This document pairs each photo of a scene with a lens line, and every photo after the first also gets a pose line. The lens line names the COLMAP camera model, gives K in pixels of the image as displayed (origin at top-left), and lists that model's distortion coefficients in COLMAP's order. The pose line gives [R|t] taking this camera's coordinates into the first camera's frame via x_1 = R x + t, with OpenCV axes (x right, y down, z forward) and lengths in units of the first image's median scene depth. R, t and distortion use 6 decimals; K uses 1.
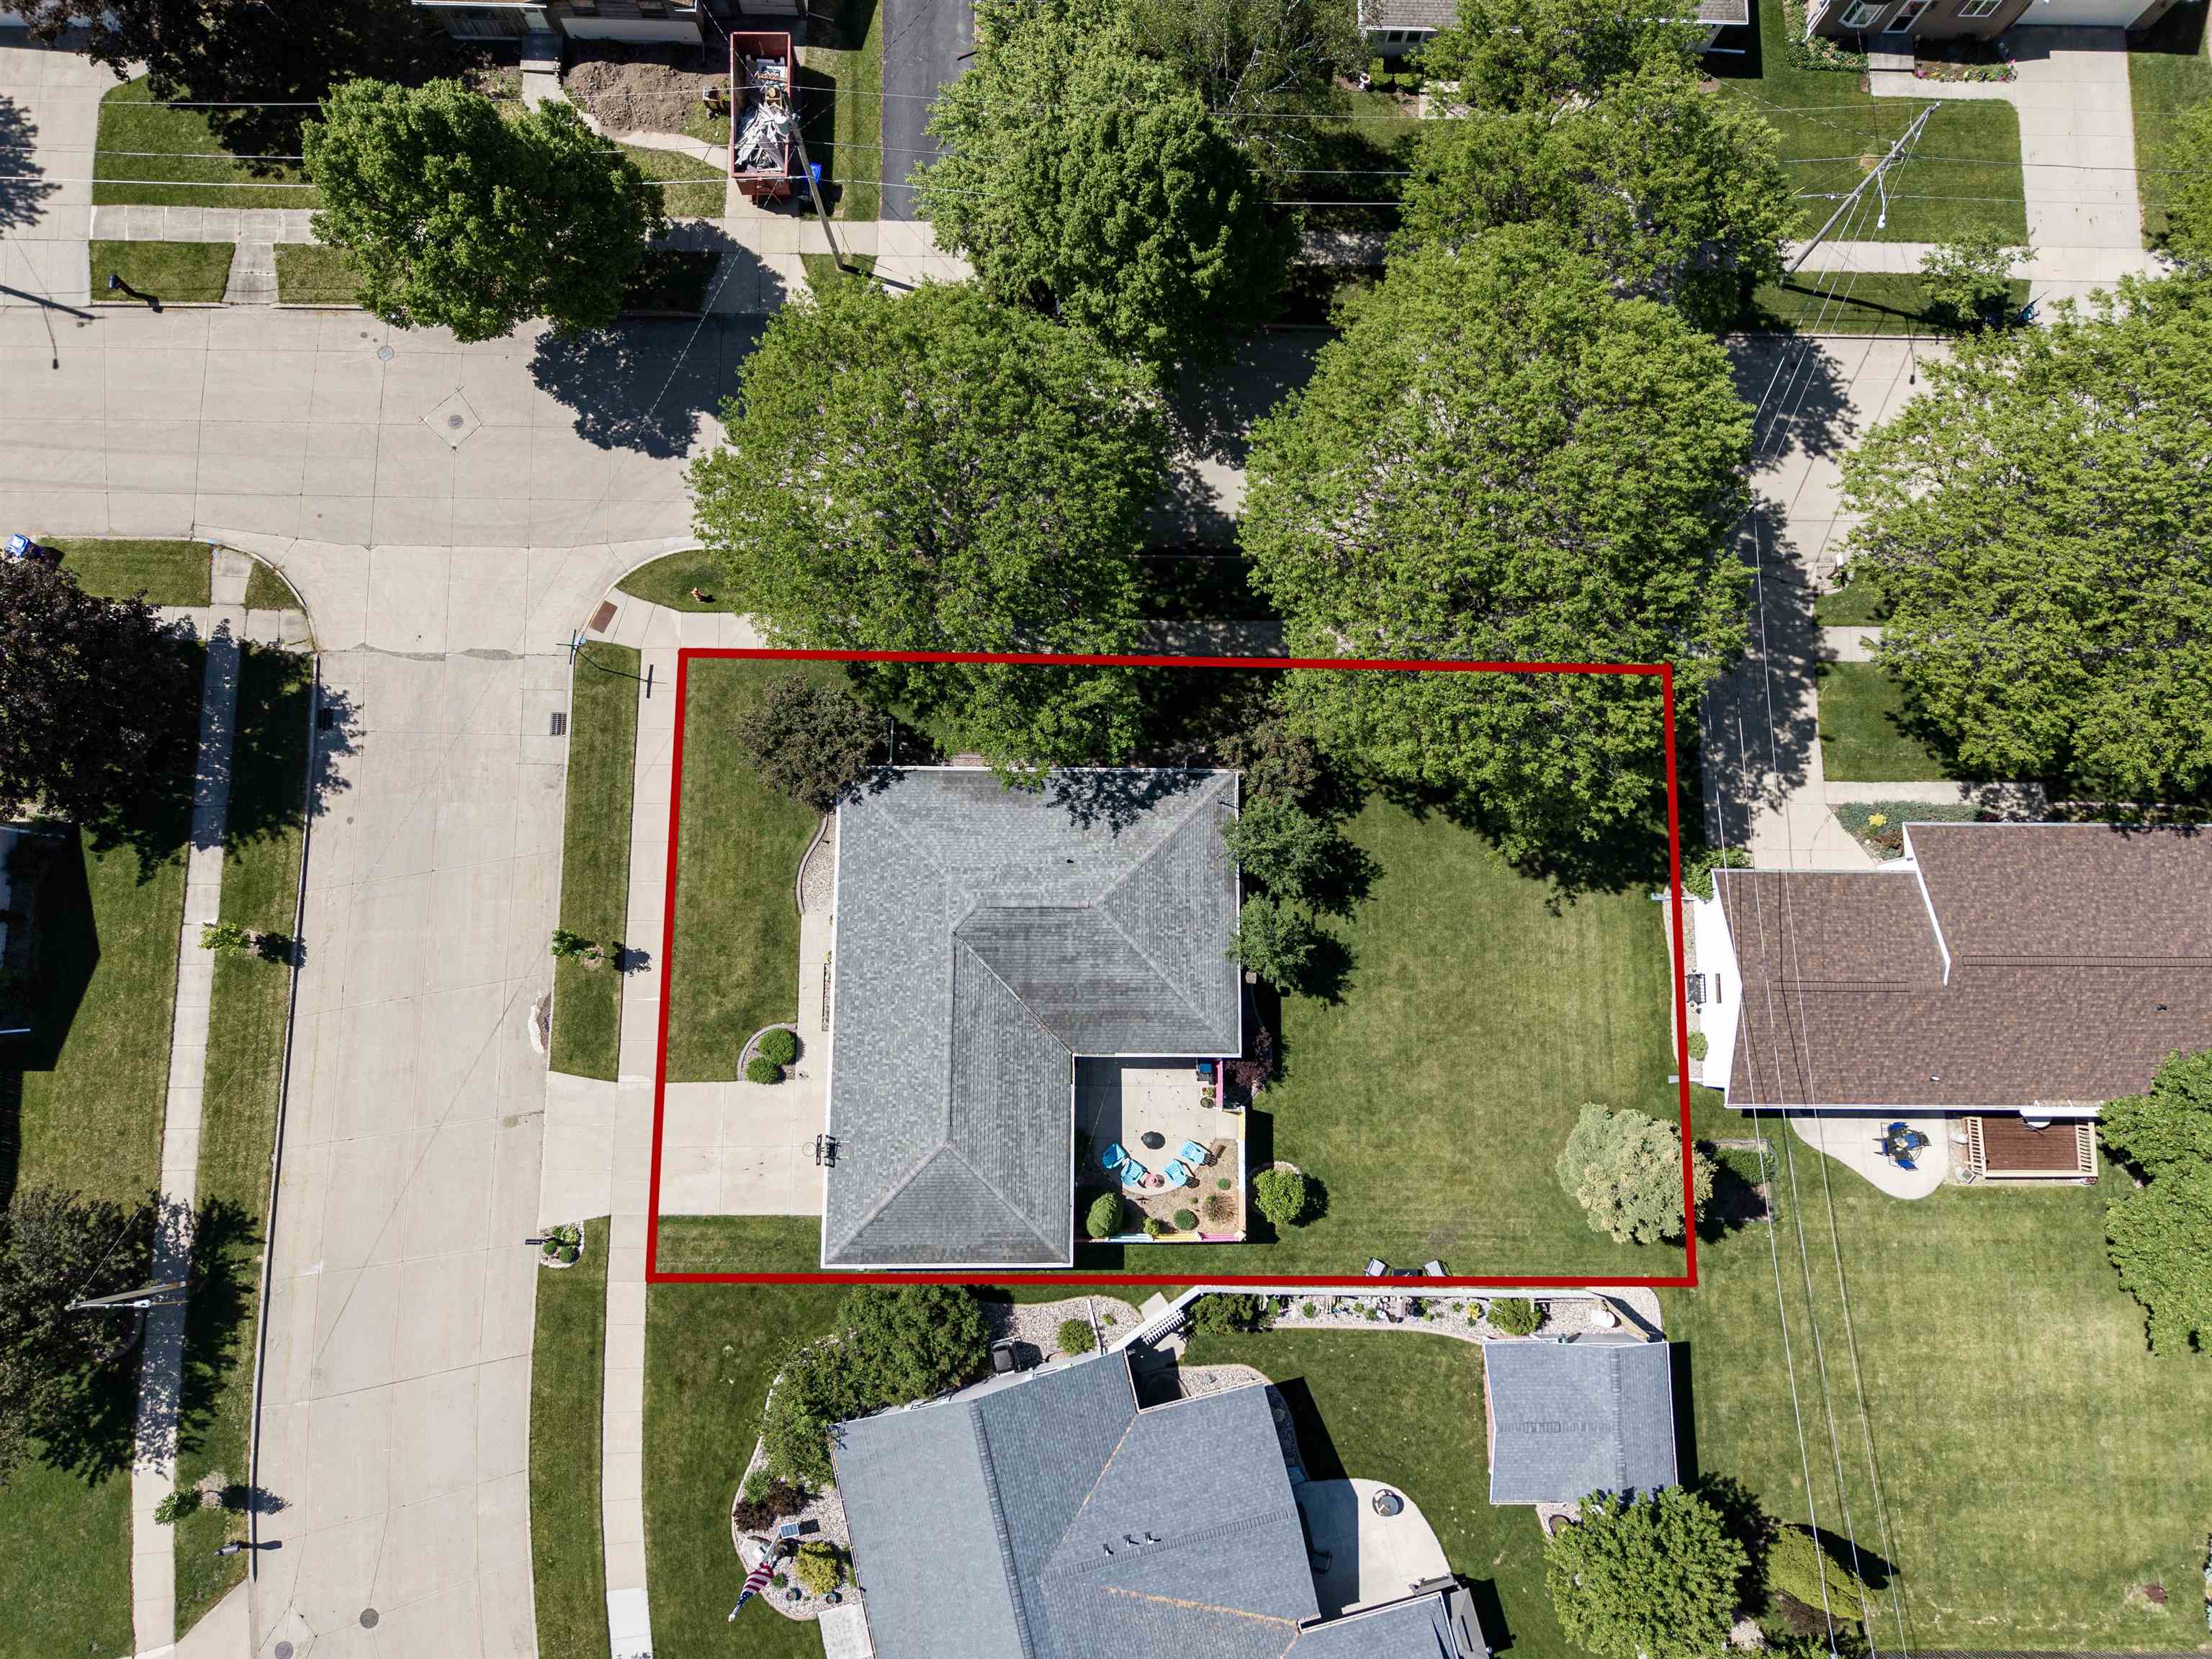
lens RADIAL K [[1466.4, 0, 1118.3], [0, 1466.4, 837.6], [0, 0, 1]] dist [0.007348, -0.001017]
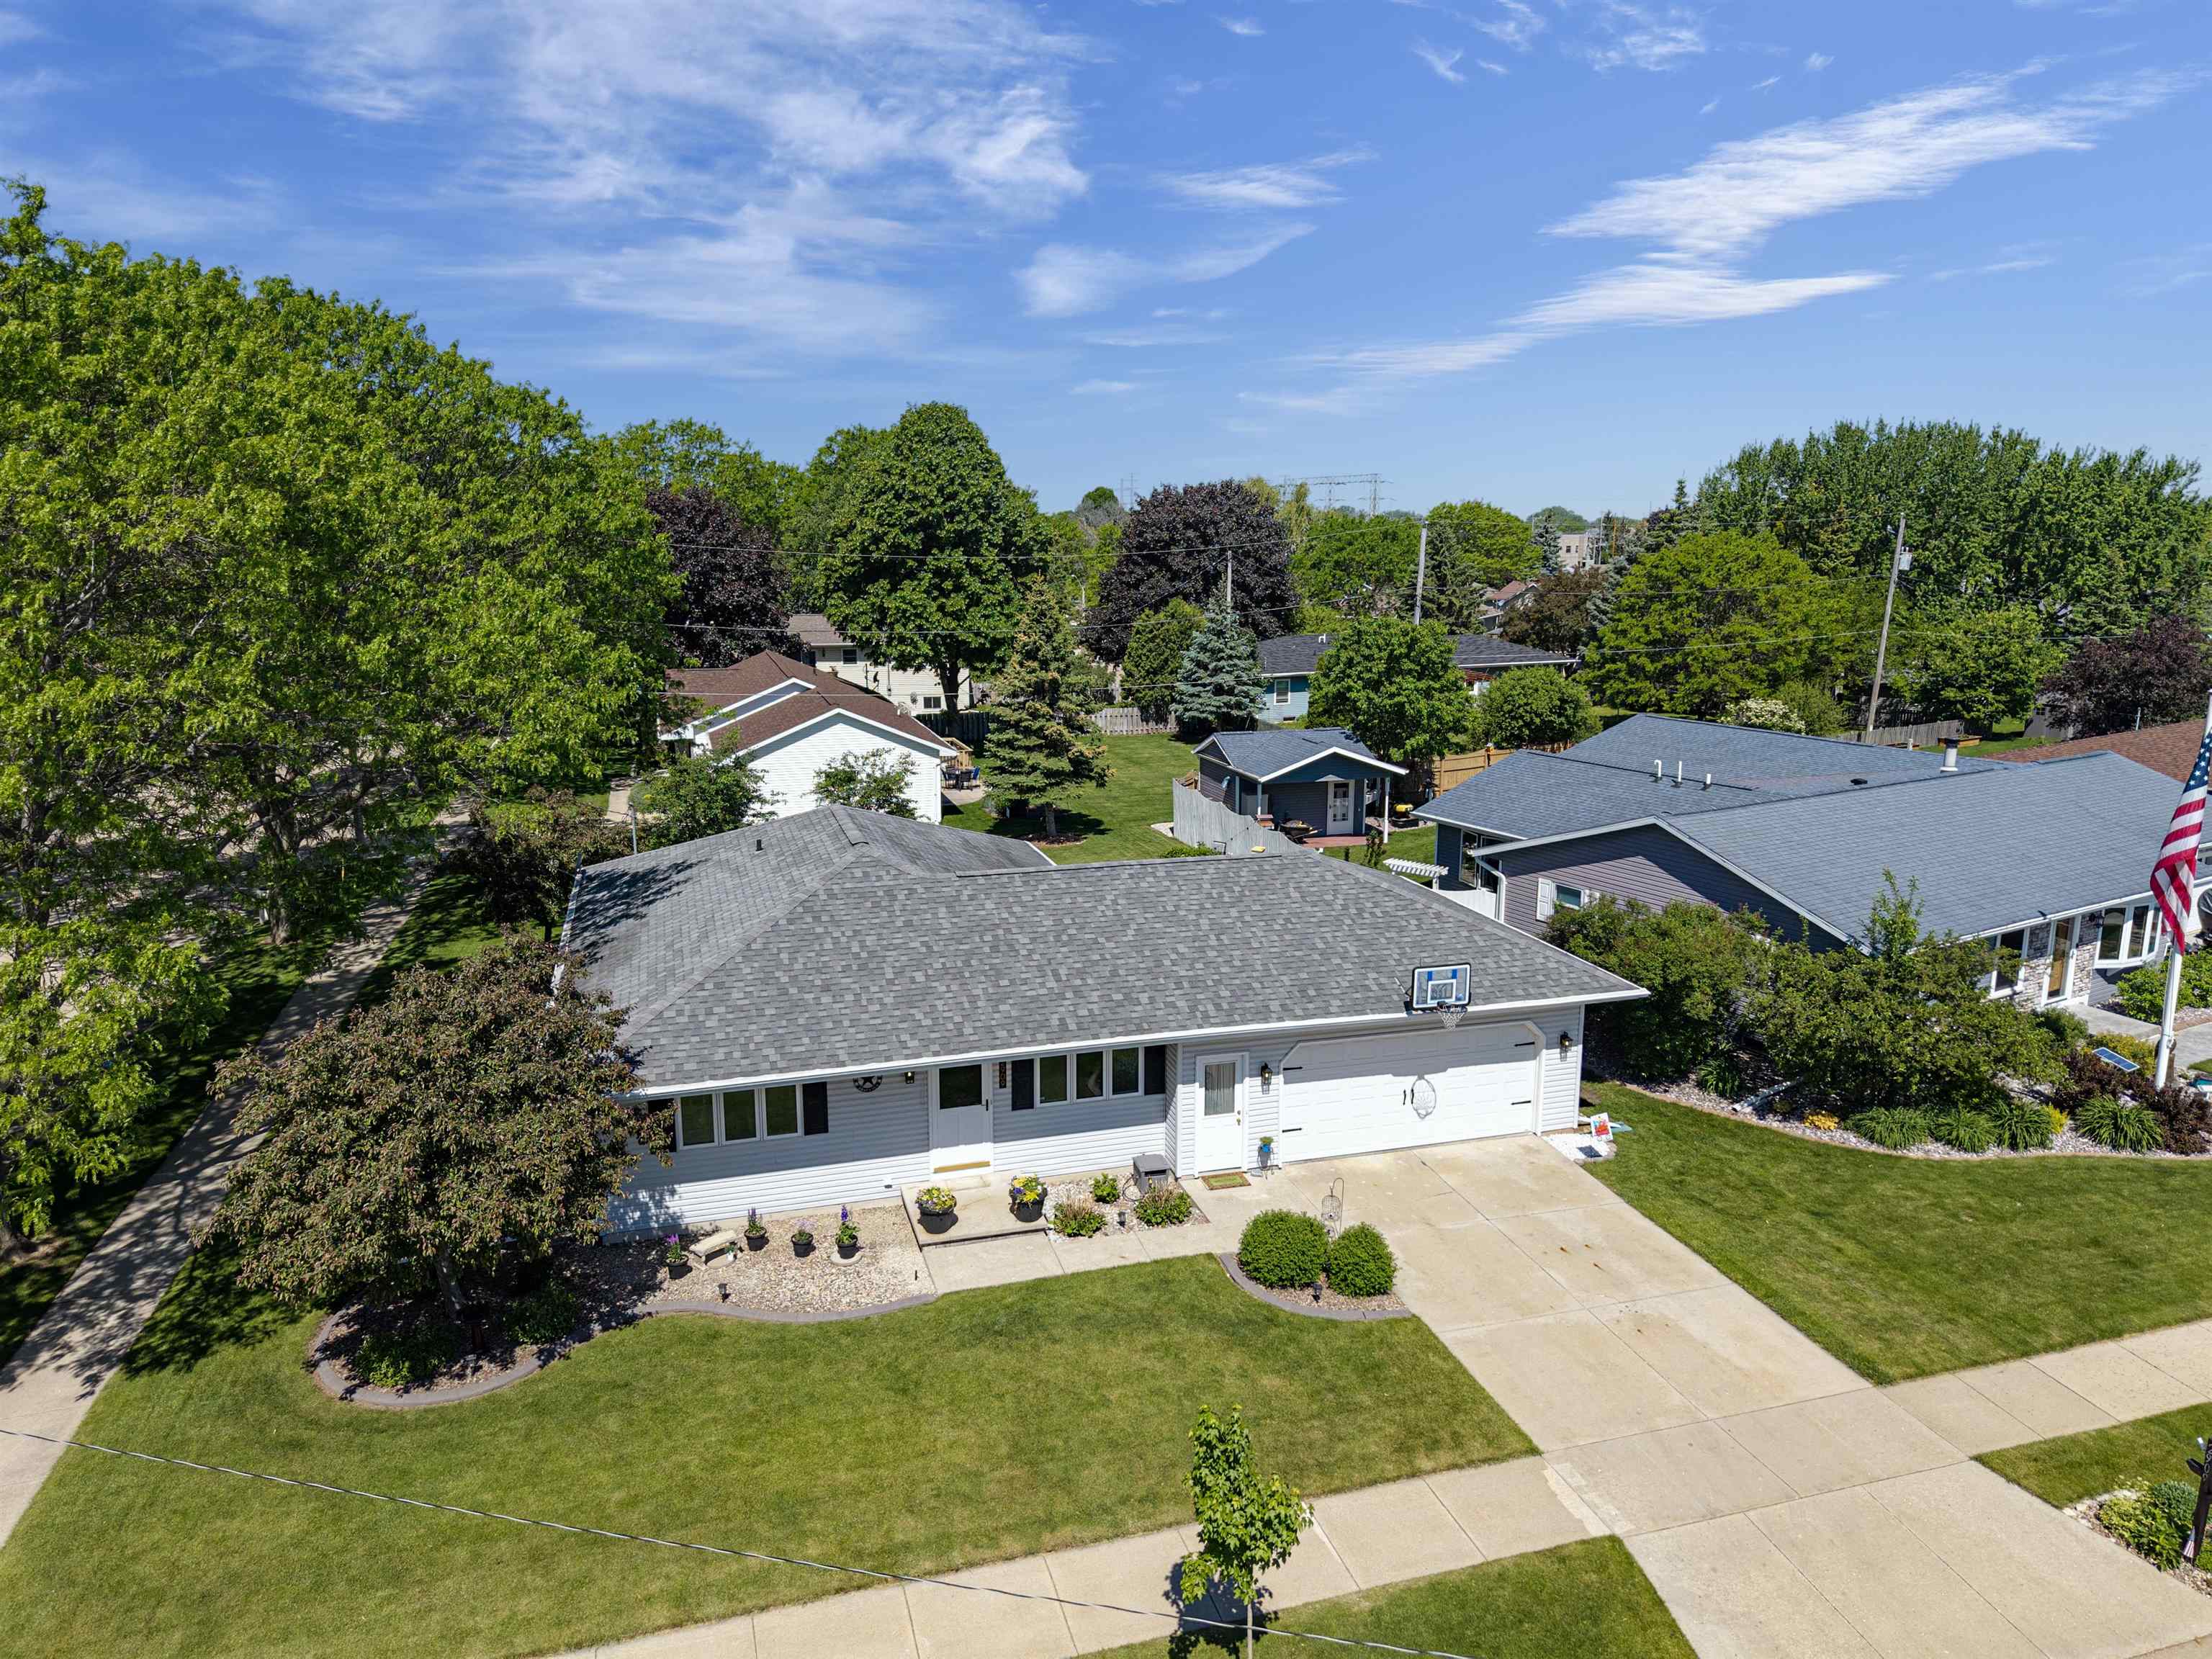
lens RADIAL K [[1486.2, 0, 1117.8], [0, 1486.2, 822.4], [0, 0, 1]] dist [0.009860, -0.002091]
pose [[-0.291994, -0.194738, 0.936385, -0.554557], [0.946986, 0.078305, 0.311585, -0.028943], [-0.134001, 0.977725, 0.161549, 0.819779]]
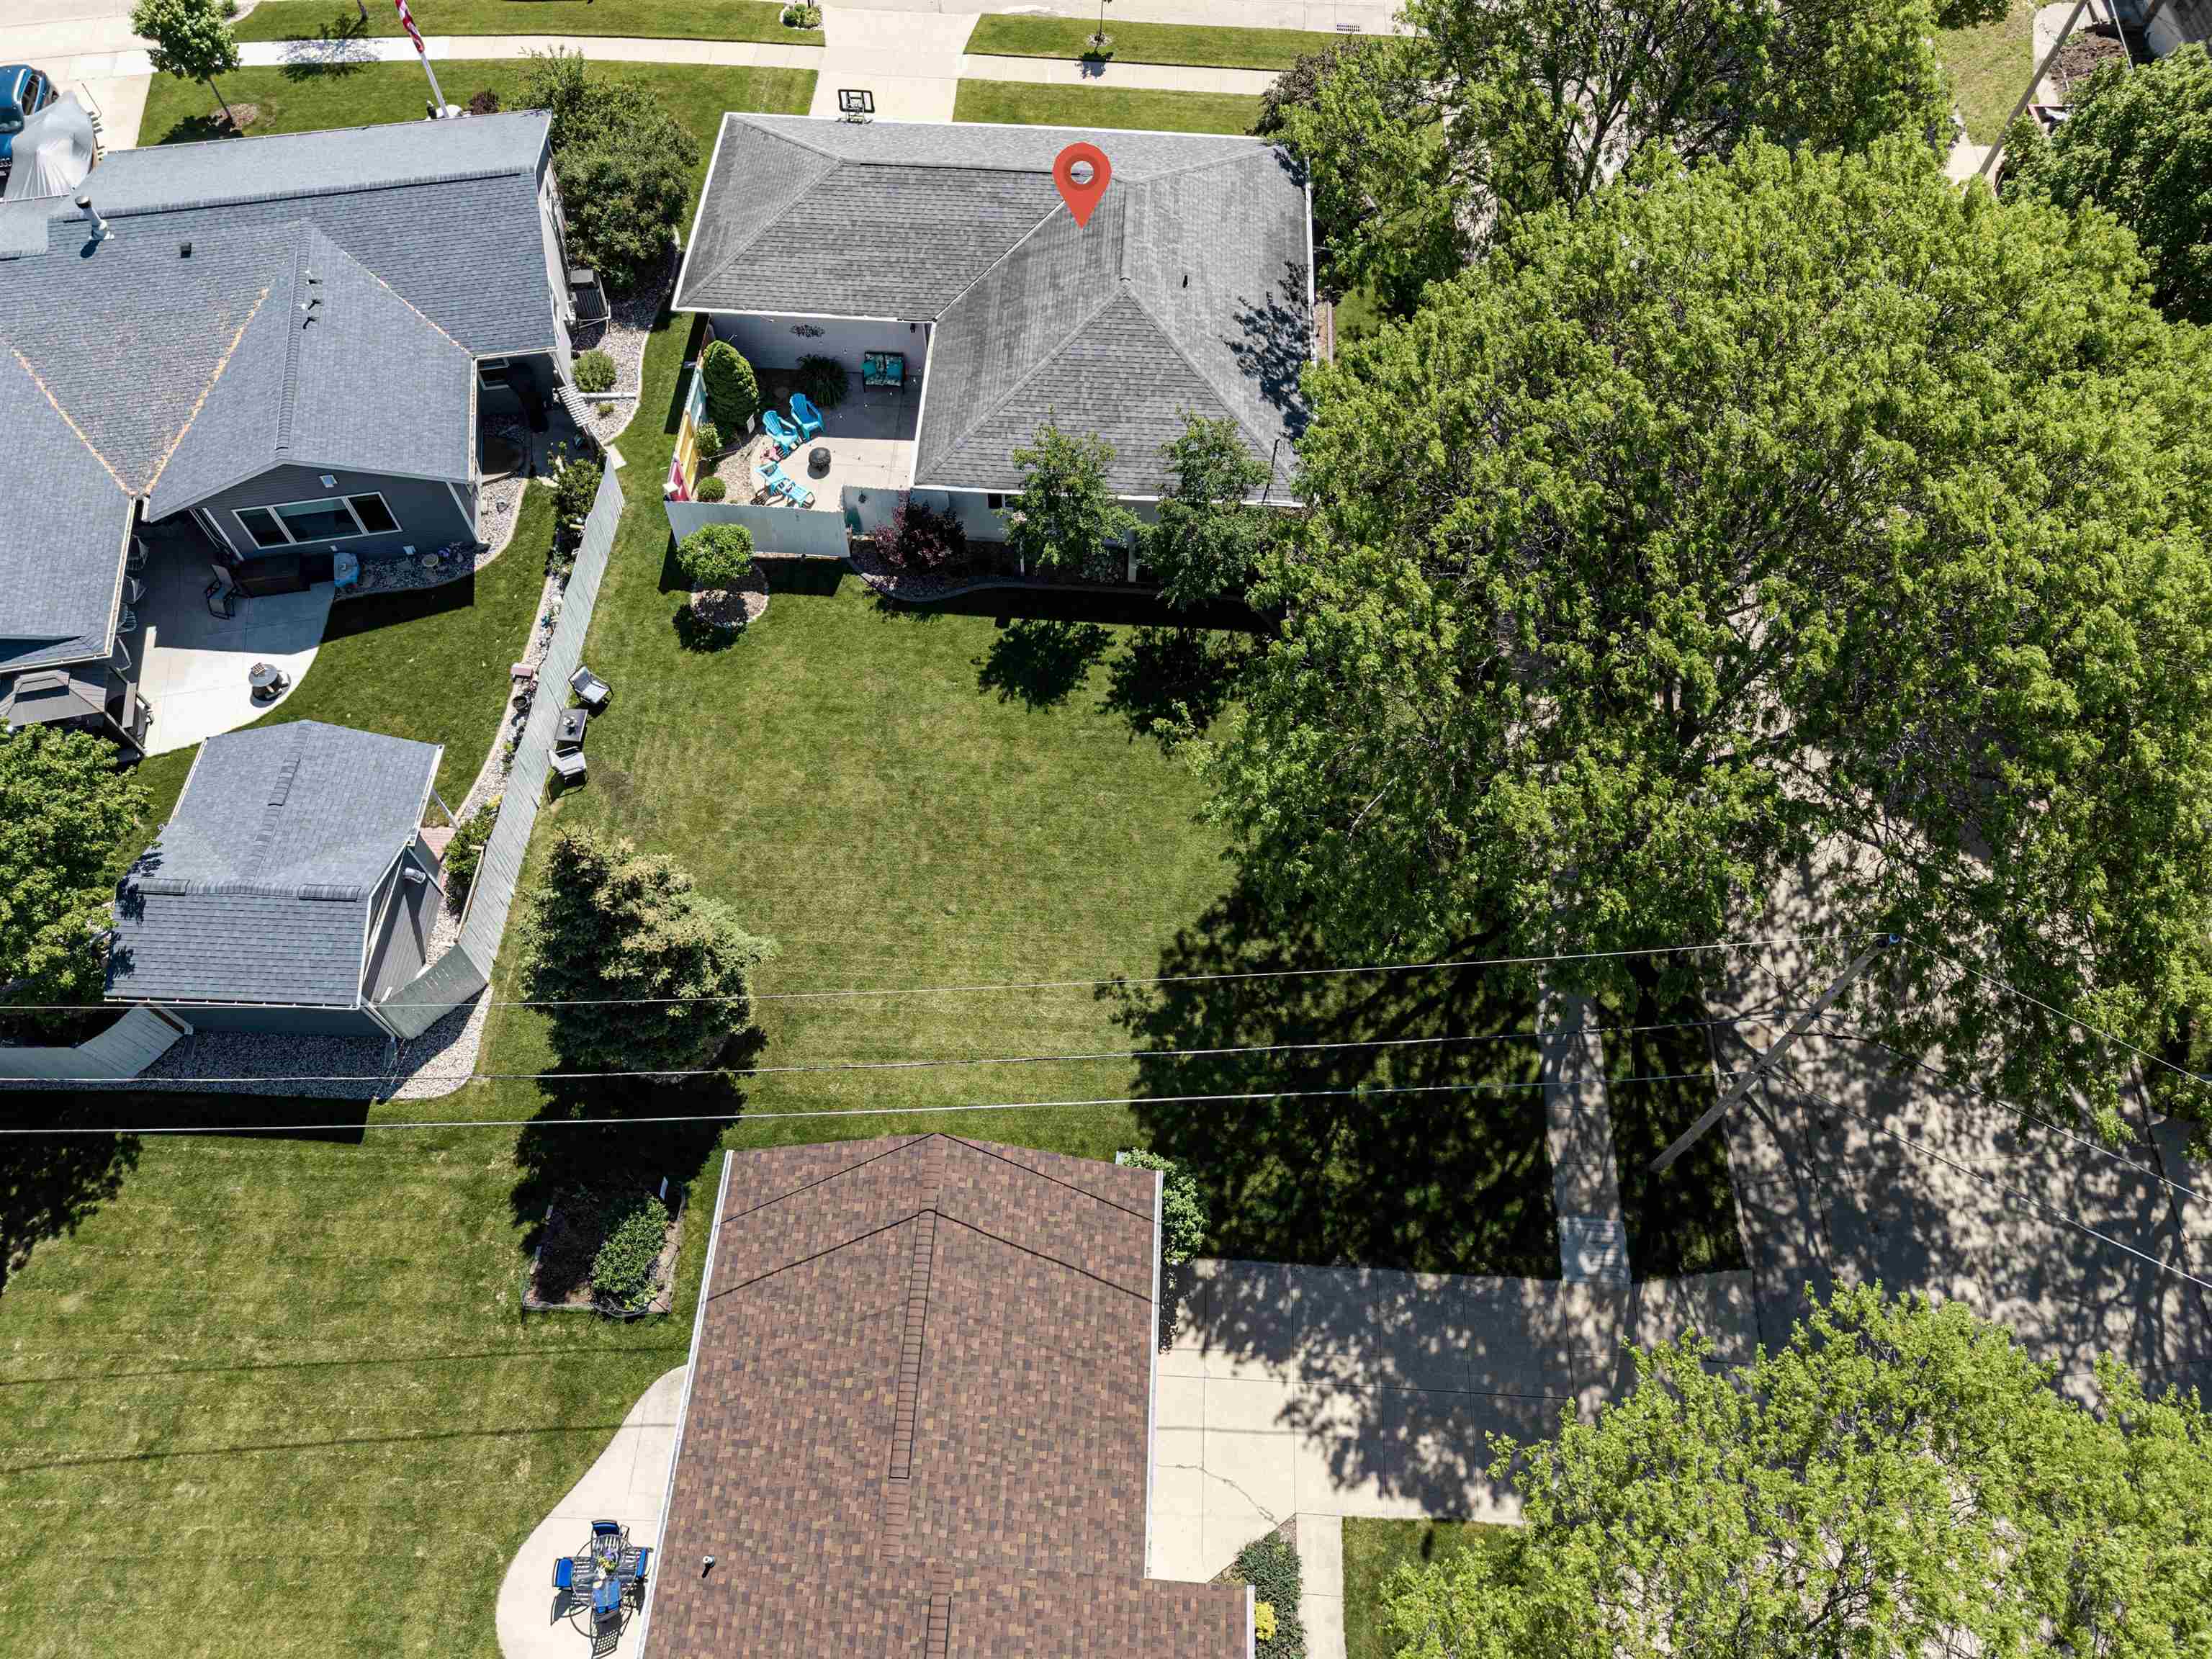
lens RADIAL K [[1478.2, 0, 1106.0], [0, 1478.2, 829.5], [0, 0, 1]] dist [-0.001740, 0.001580]
pose [[-0.041855, 0.856789, -0.513965, 0.559321], [-0.992078, 0.025344, 0.123039, -0.027164], [0.118444, 0.515043, 0.848941, 0.459226]]
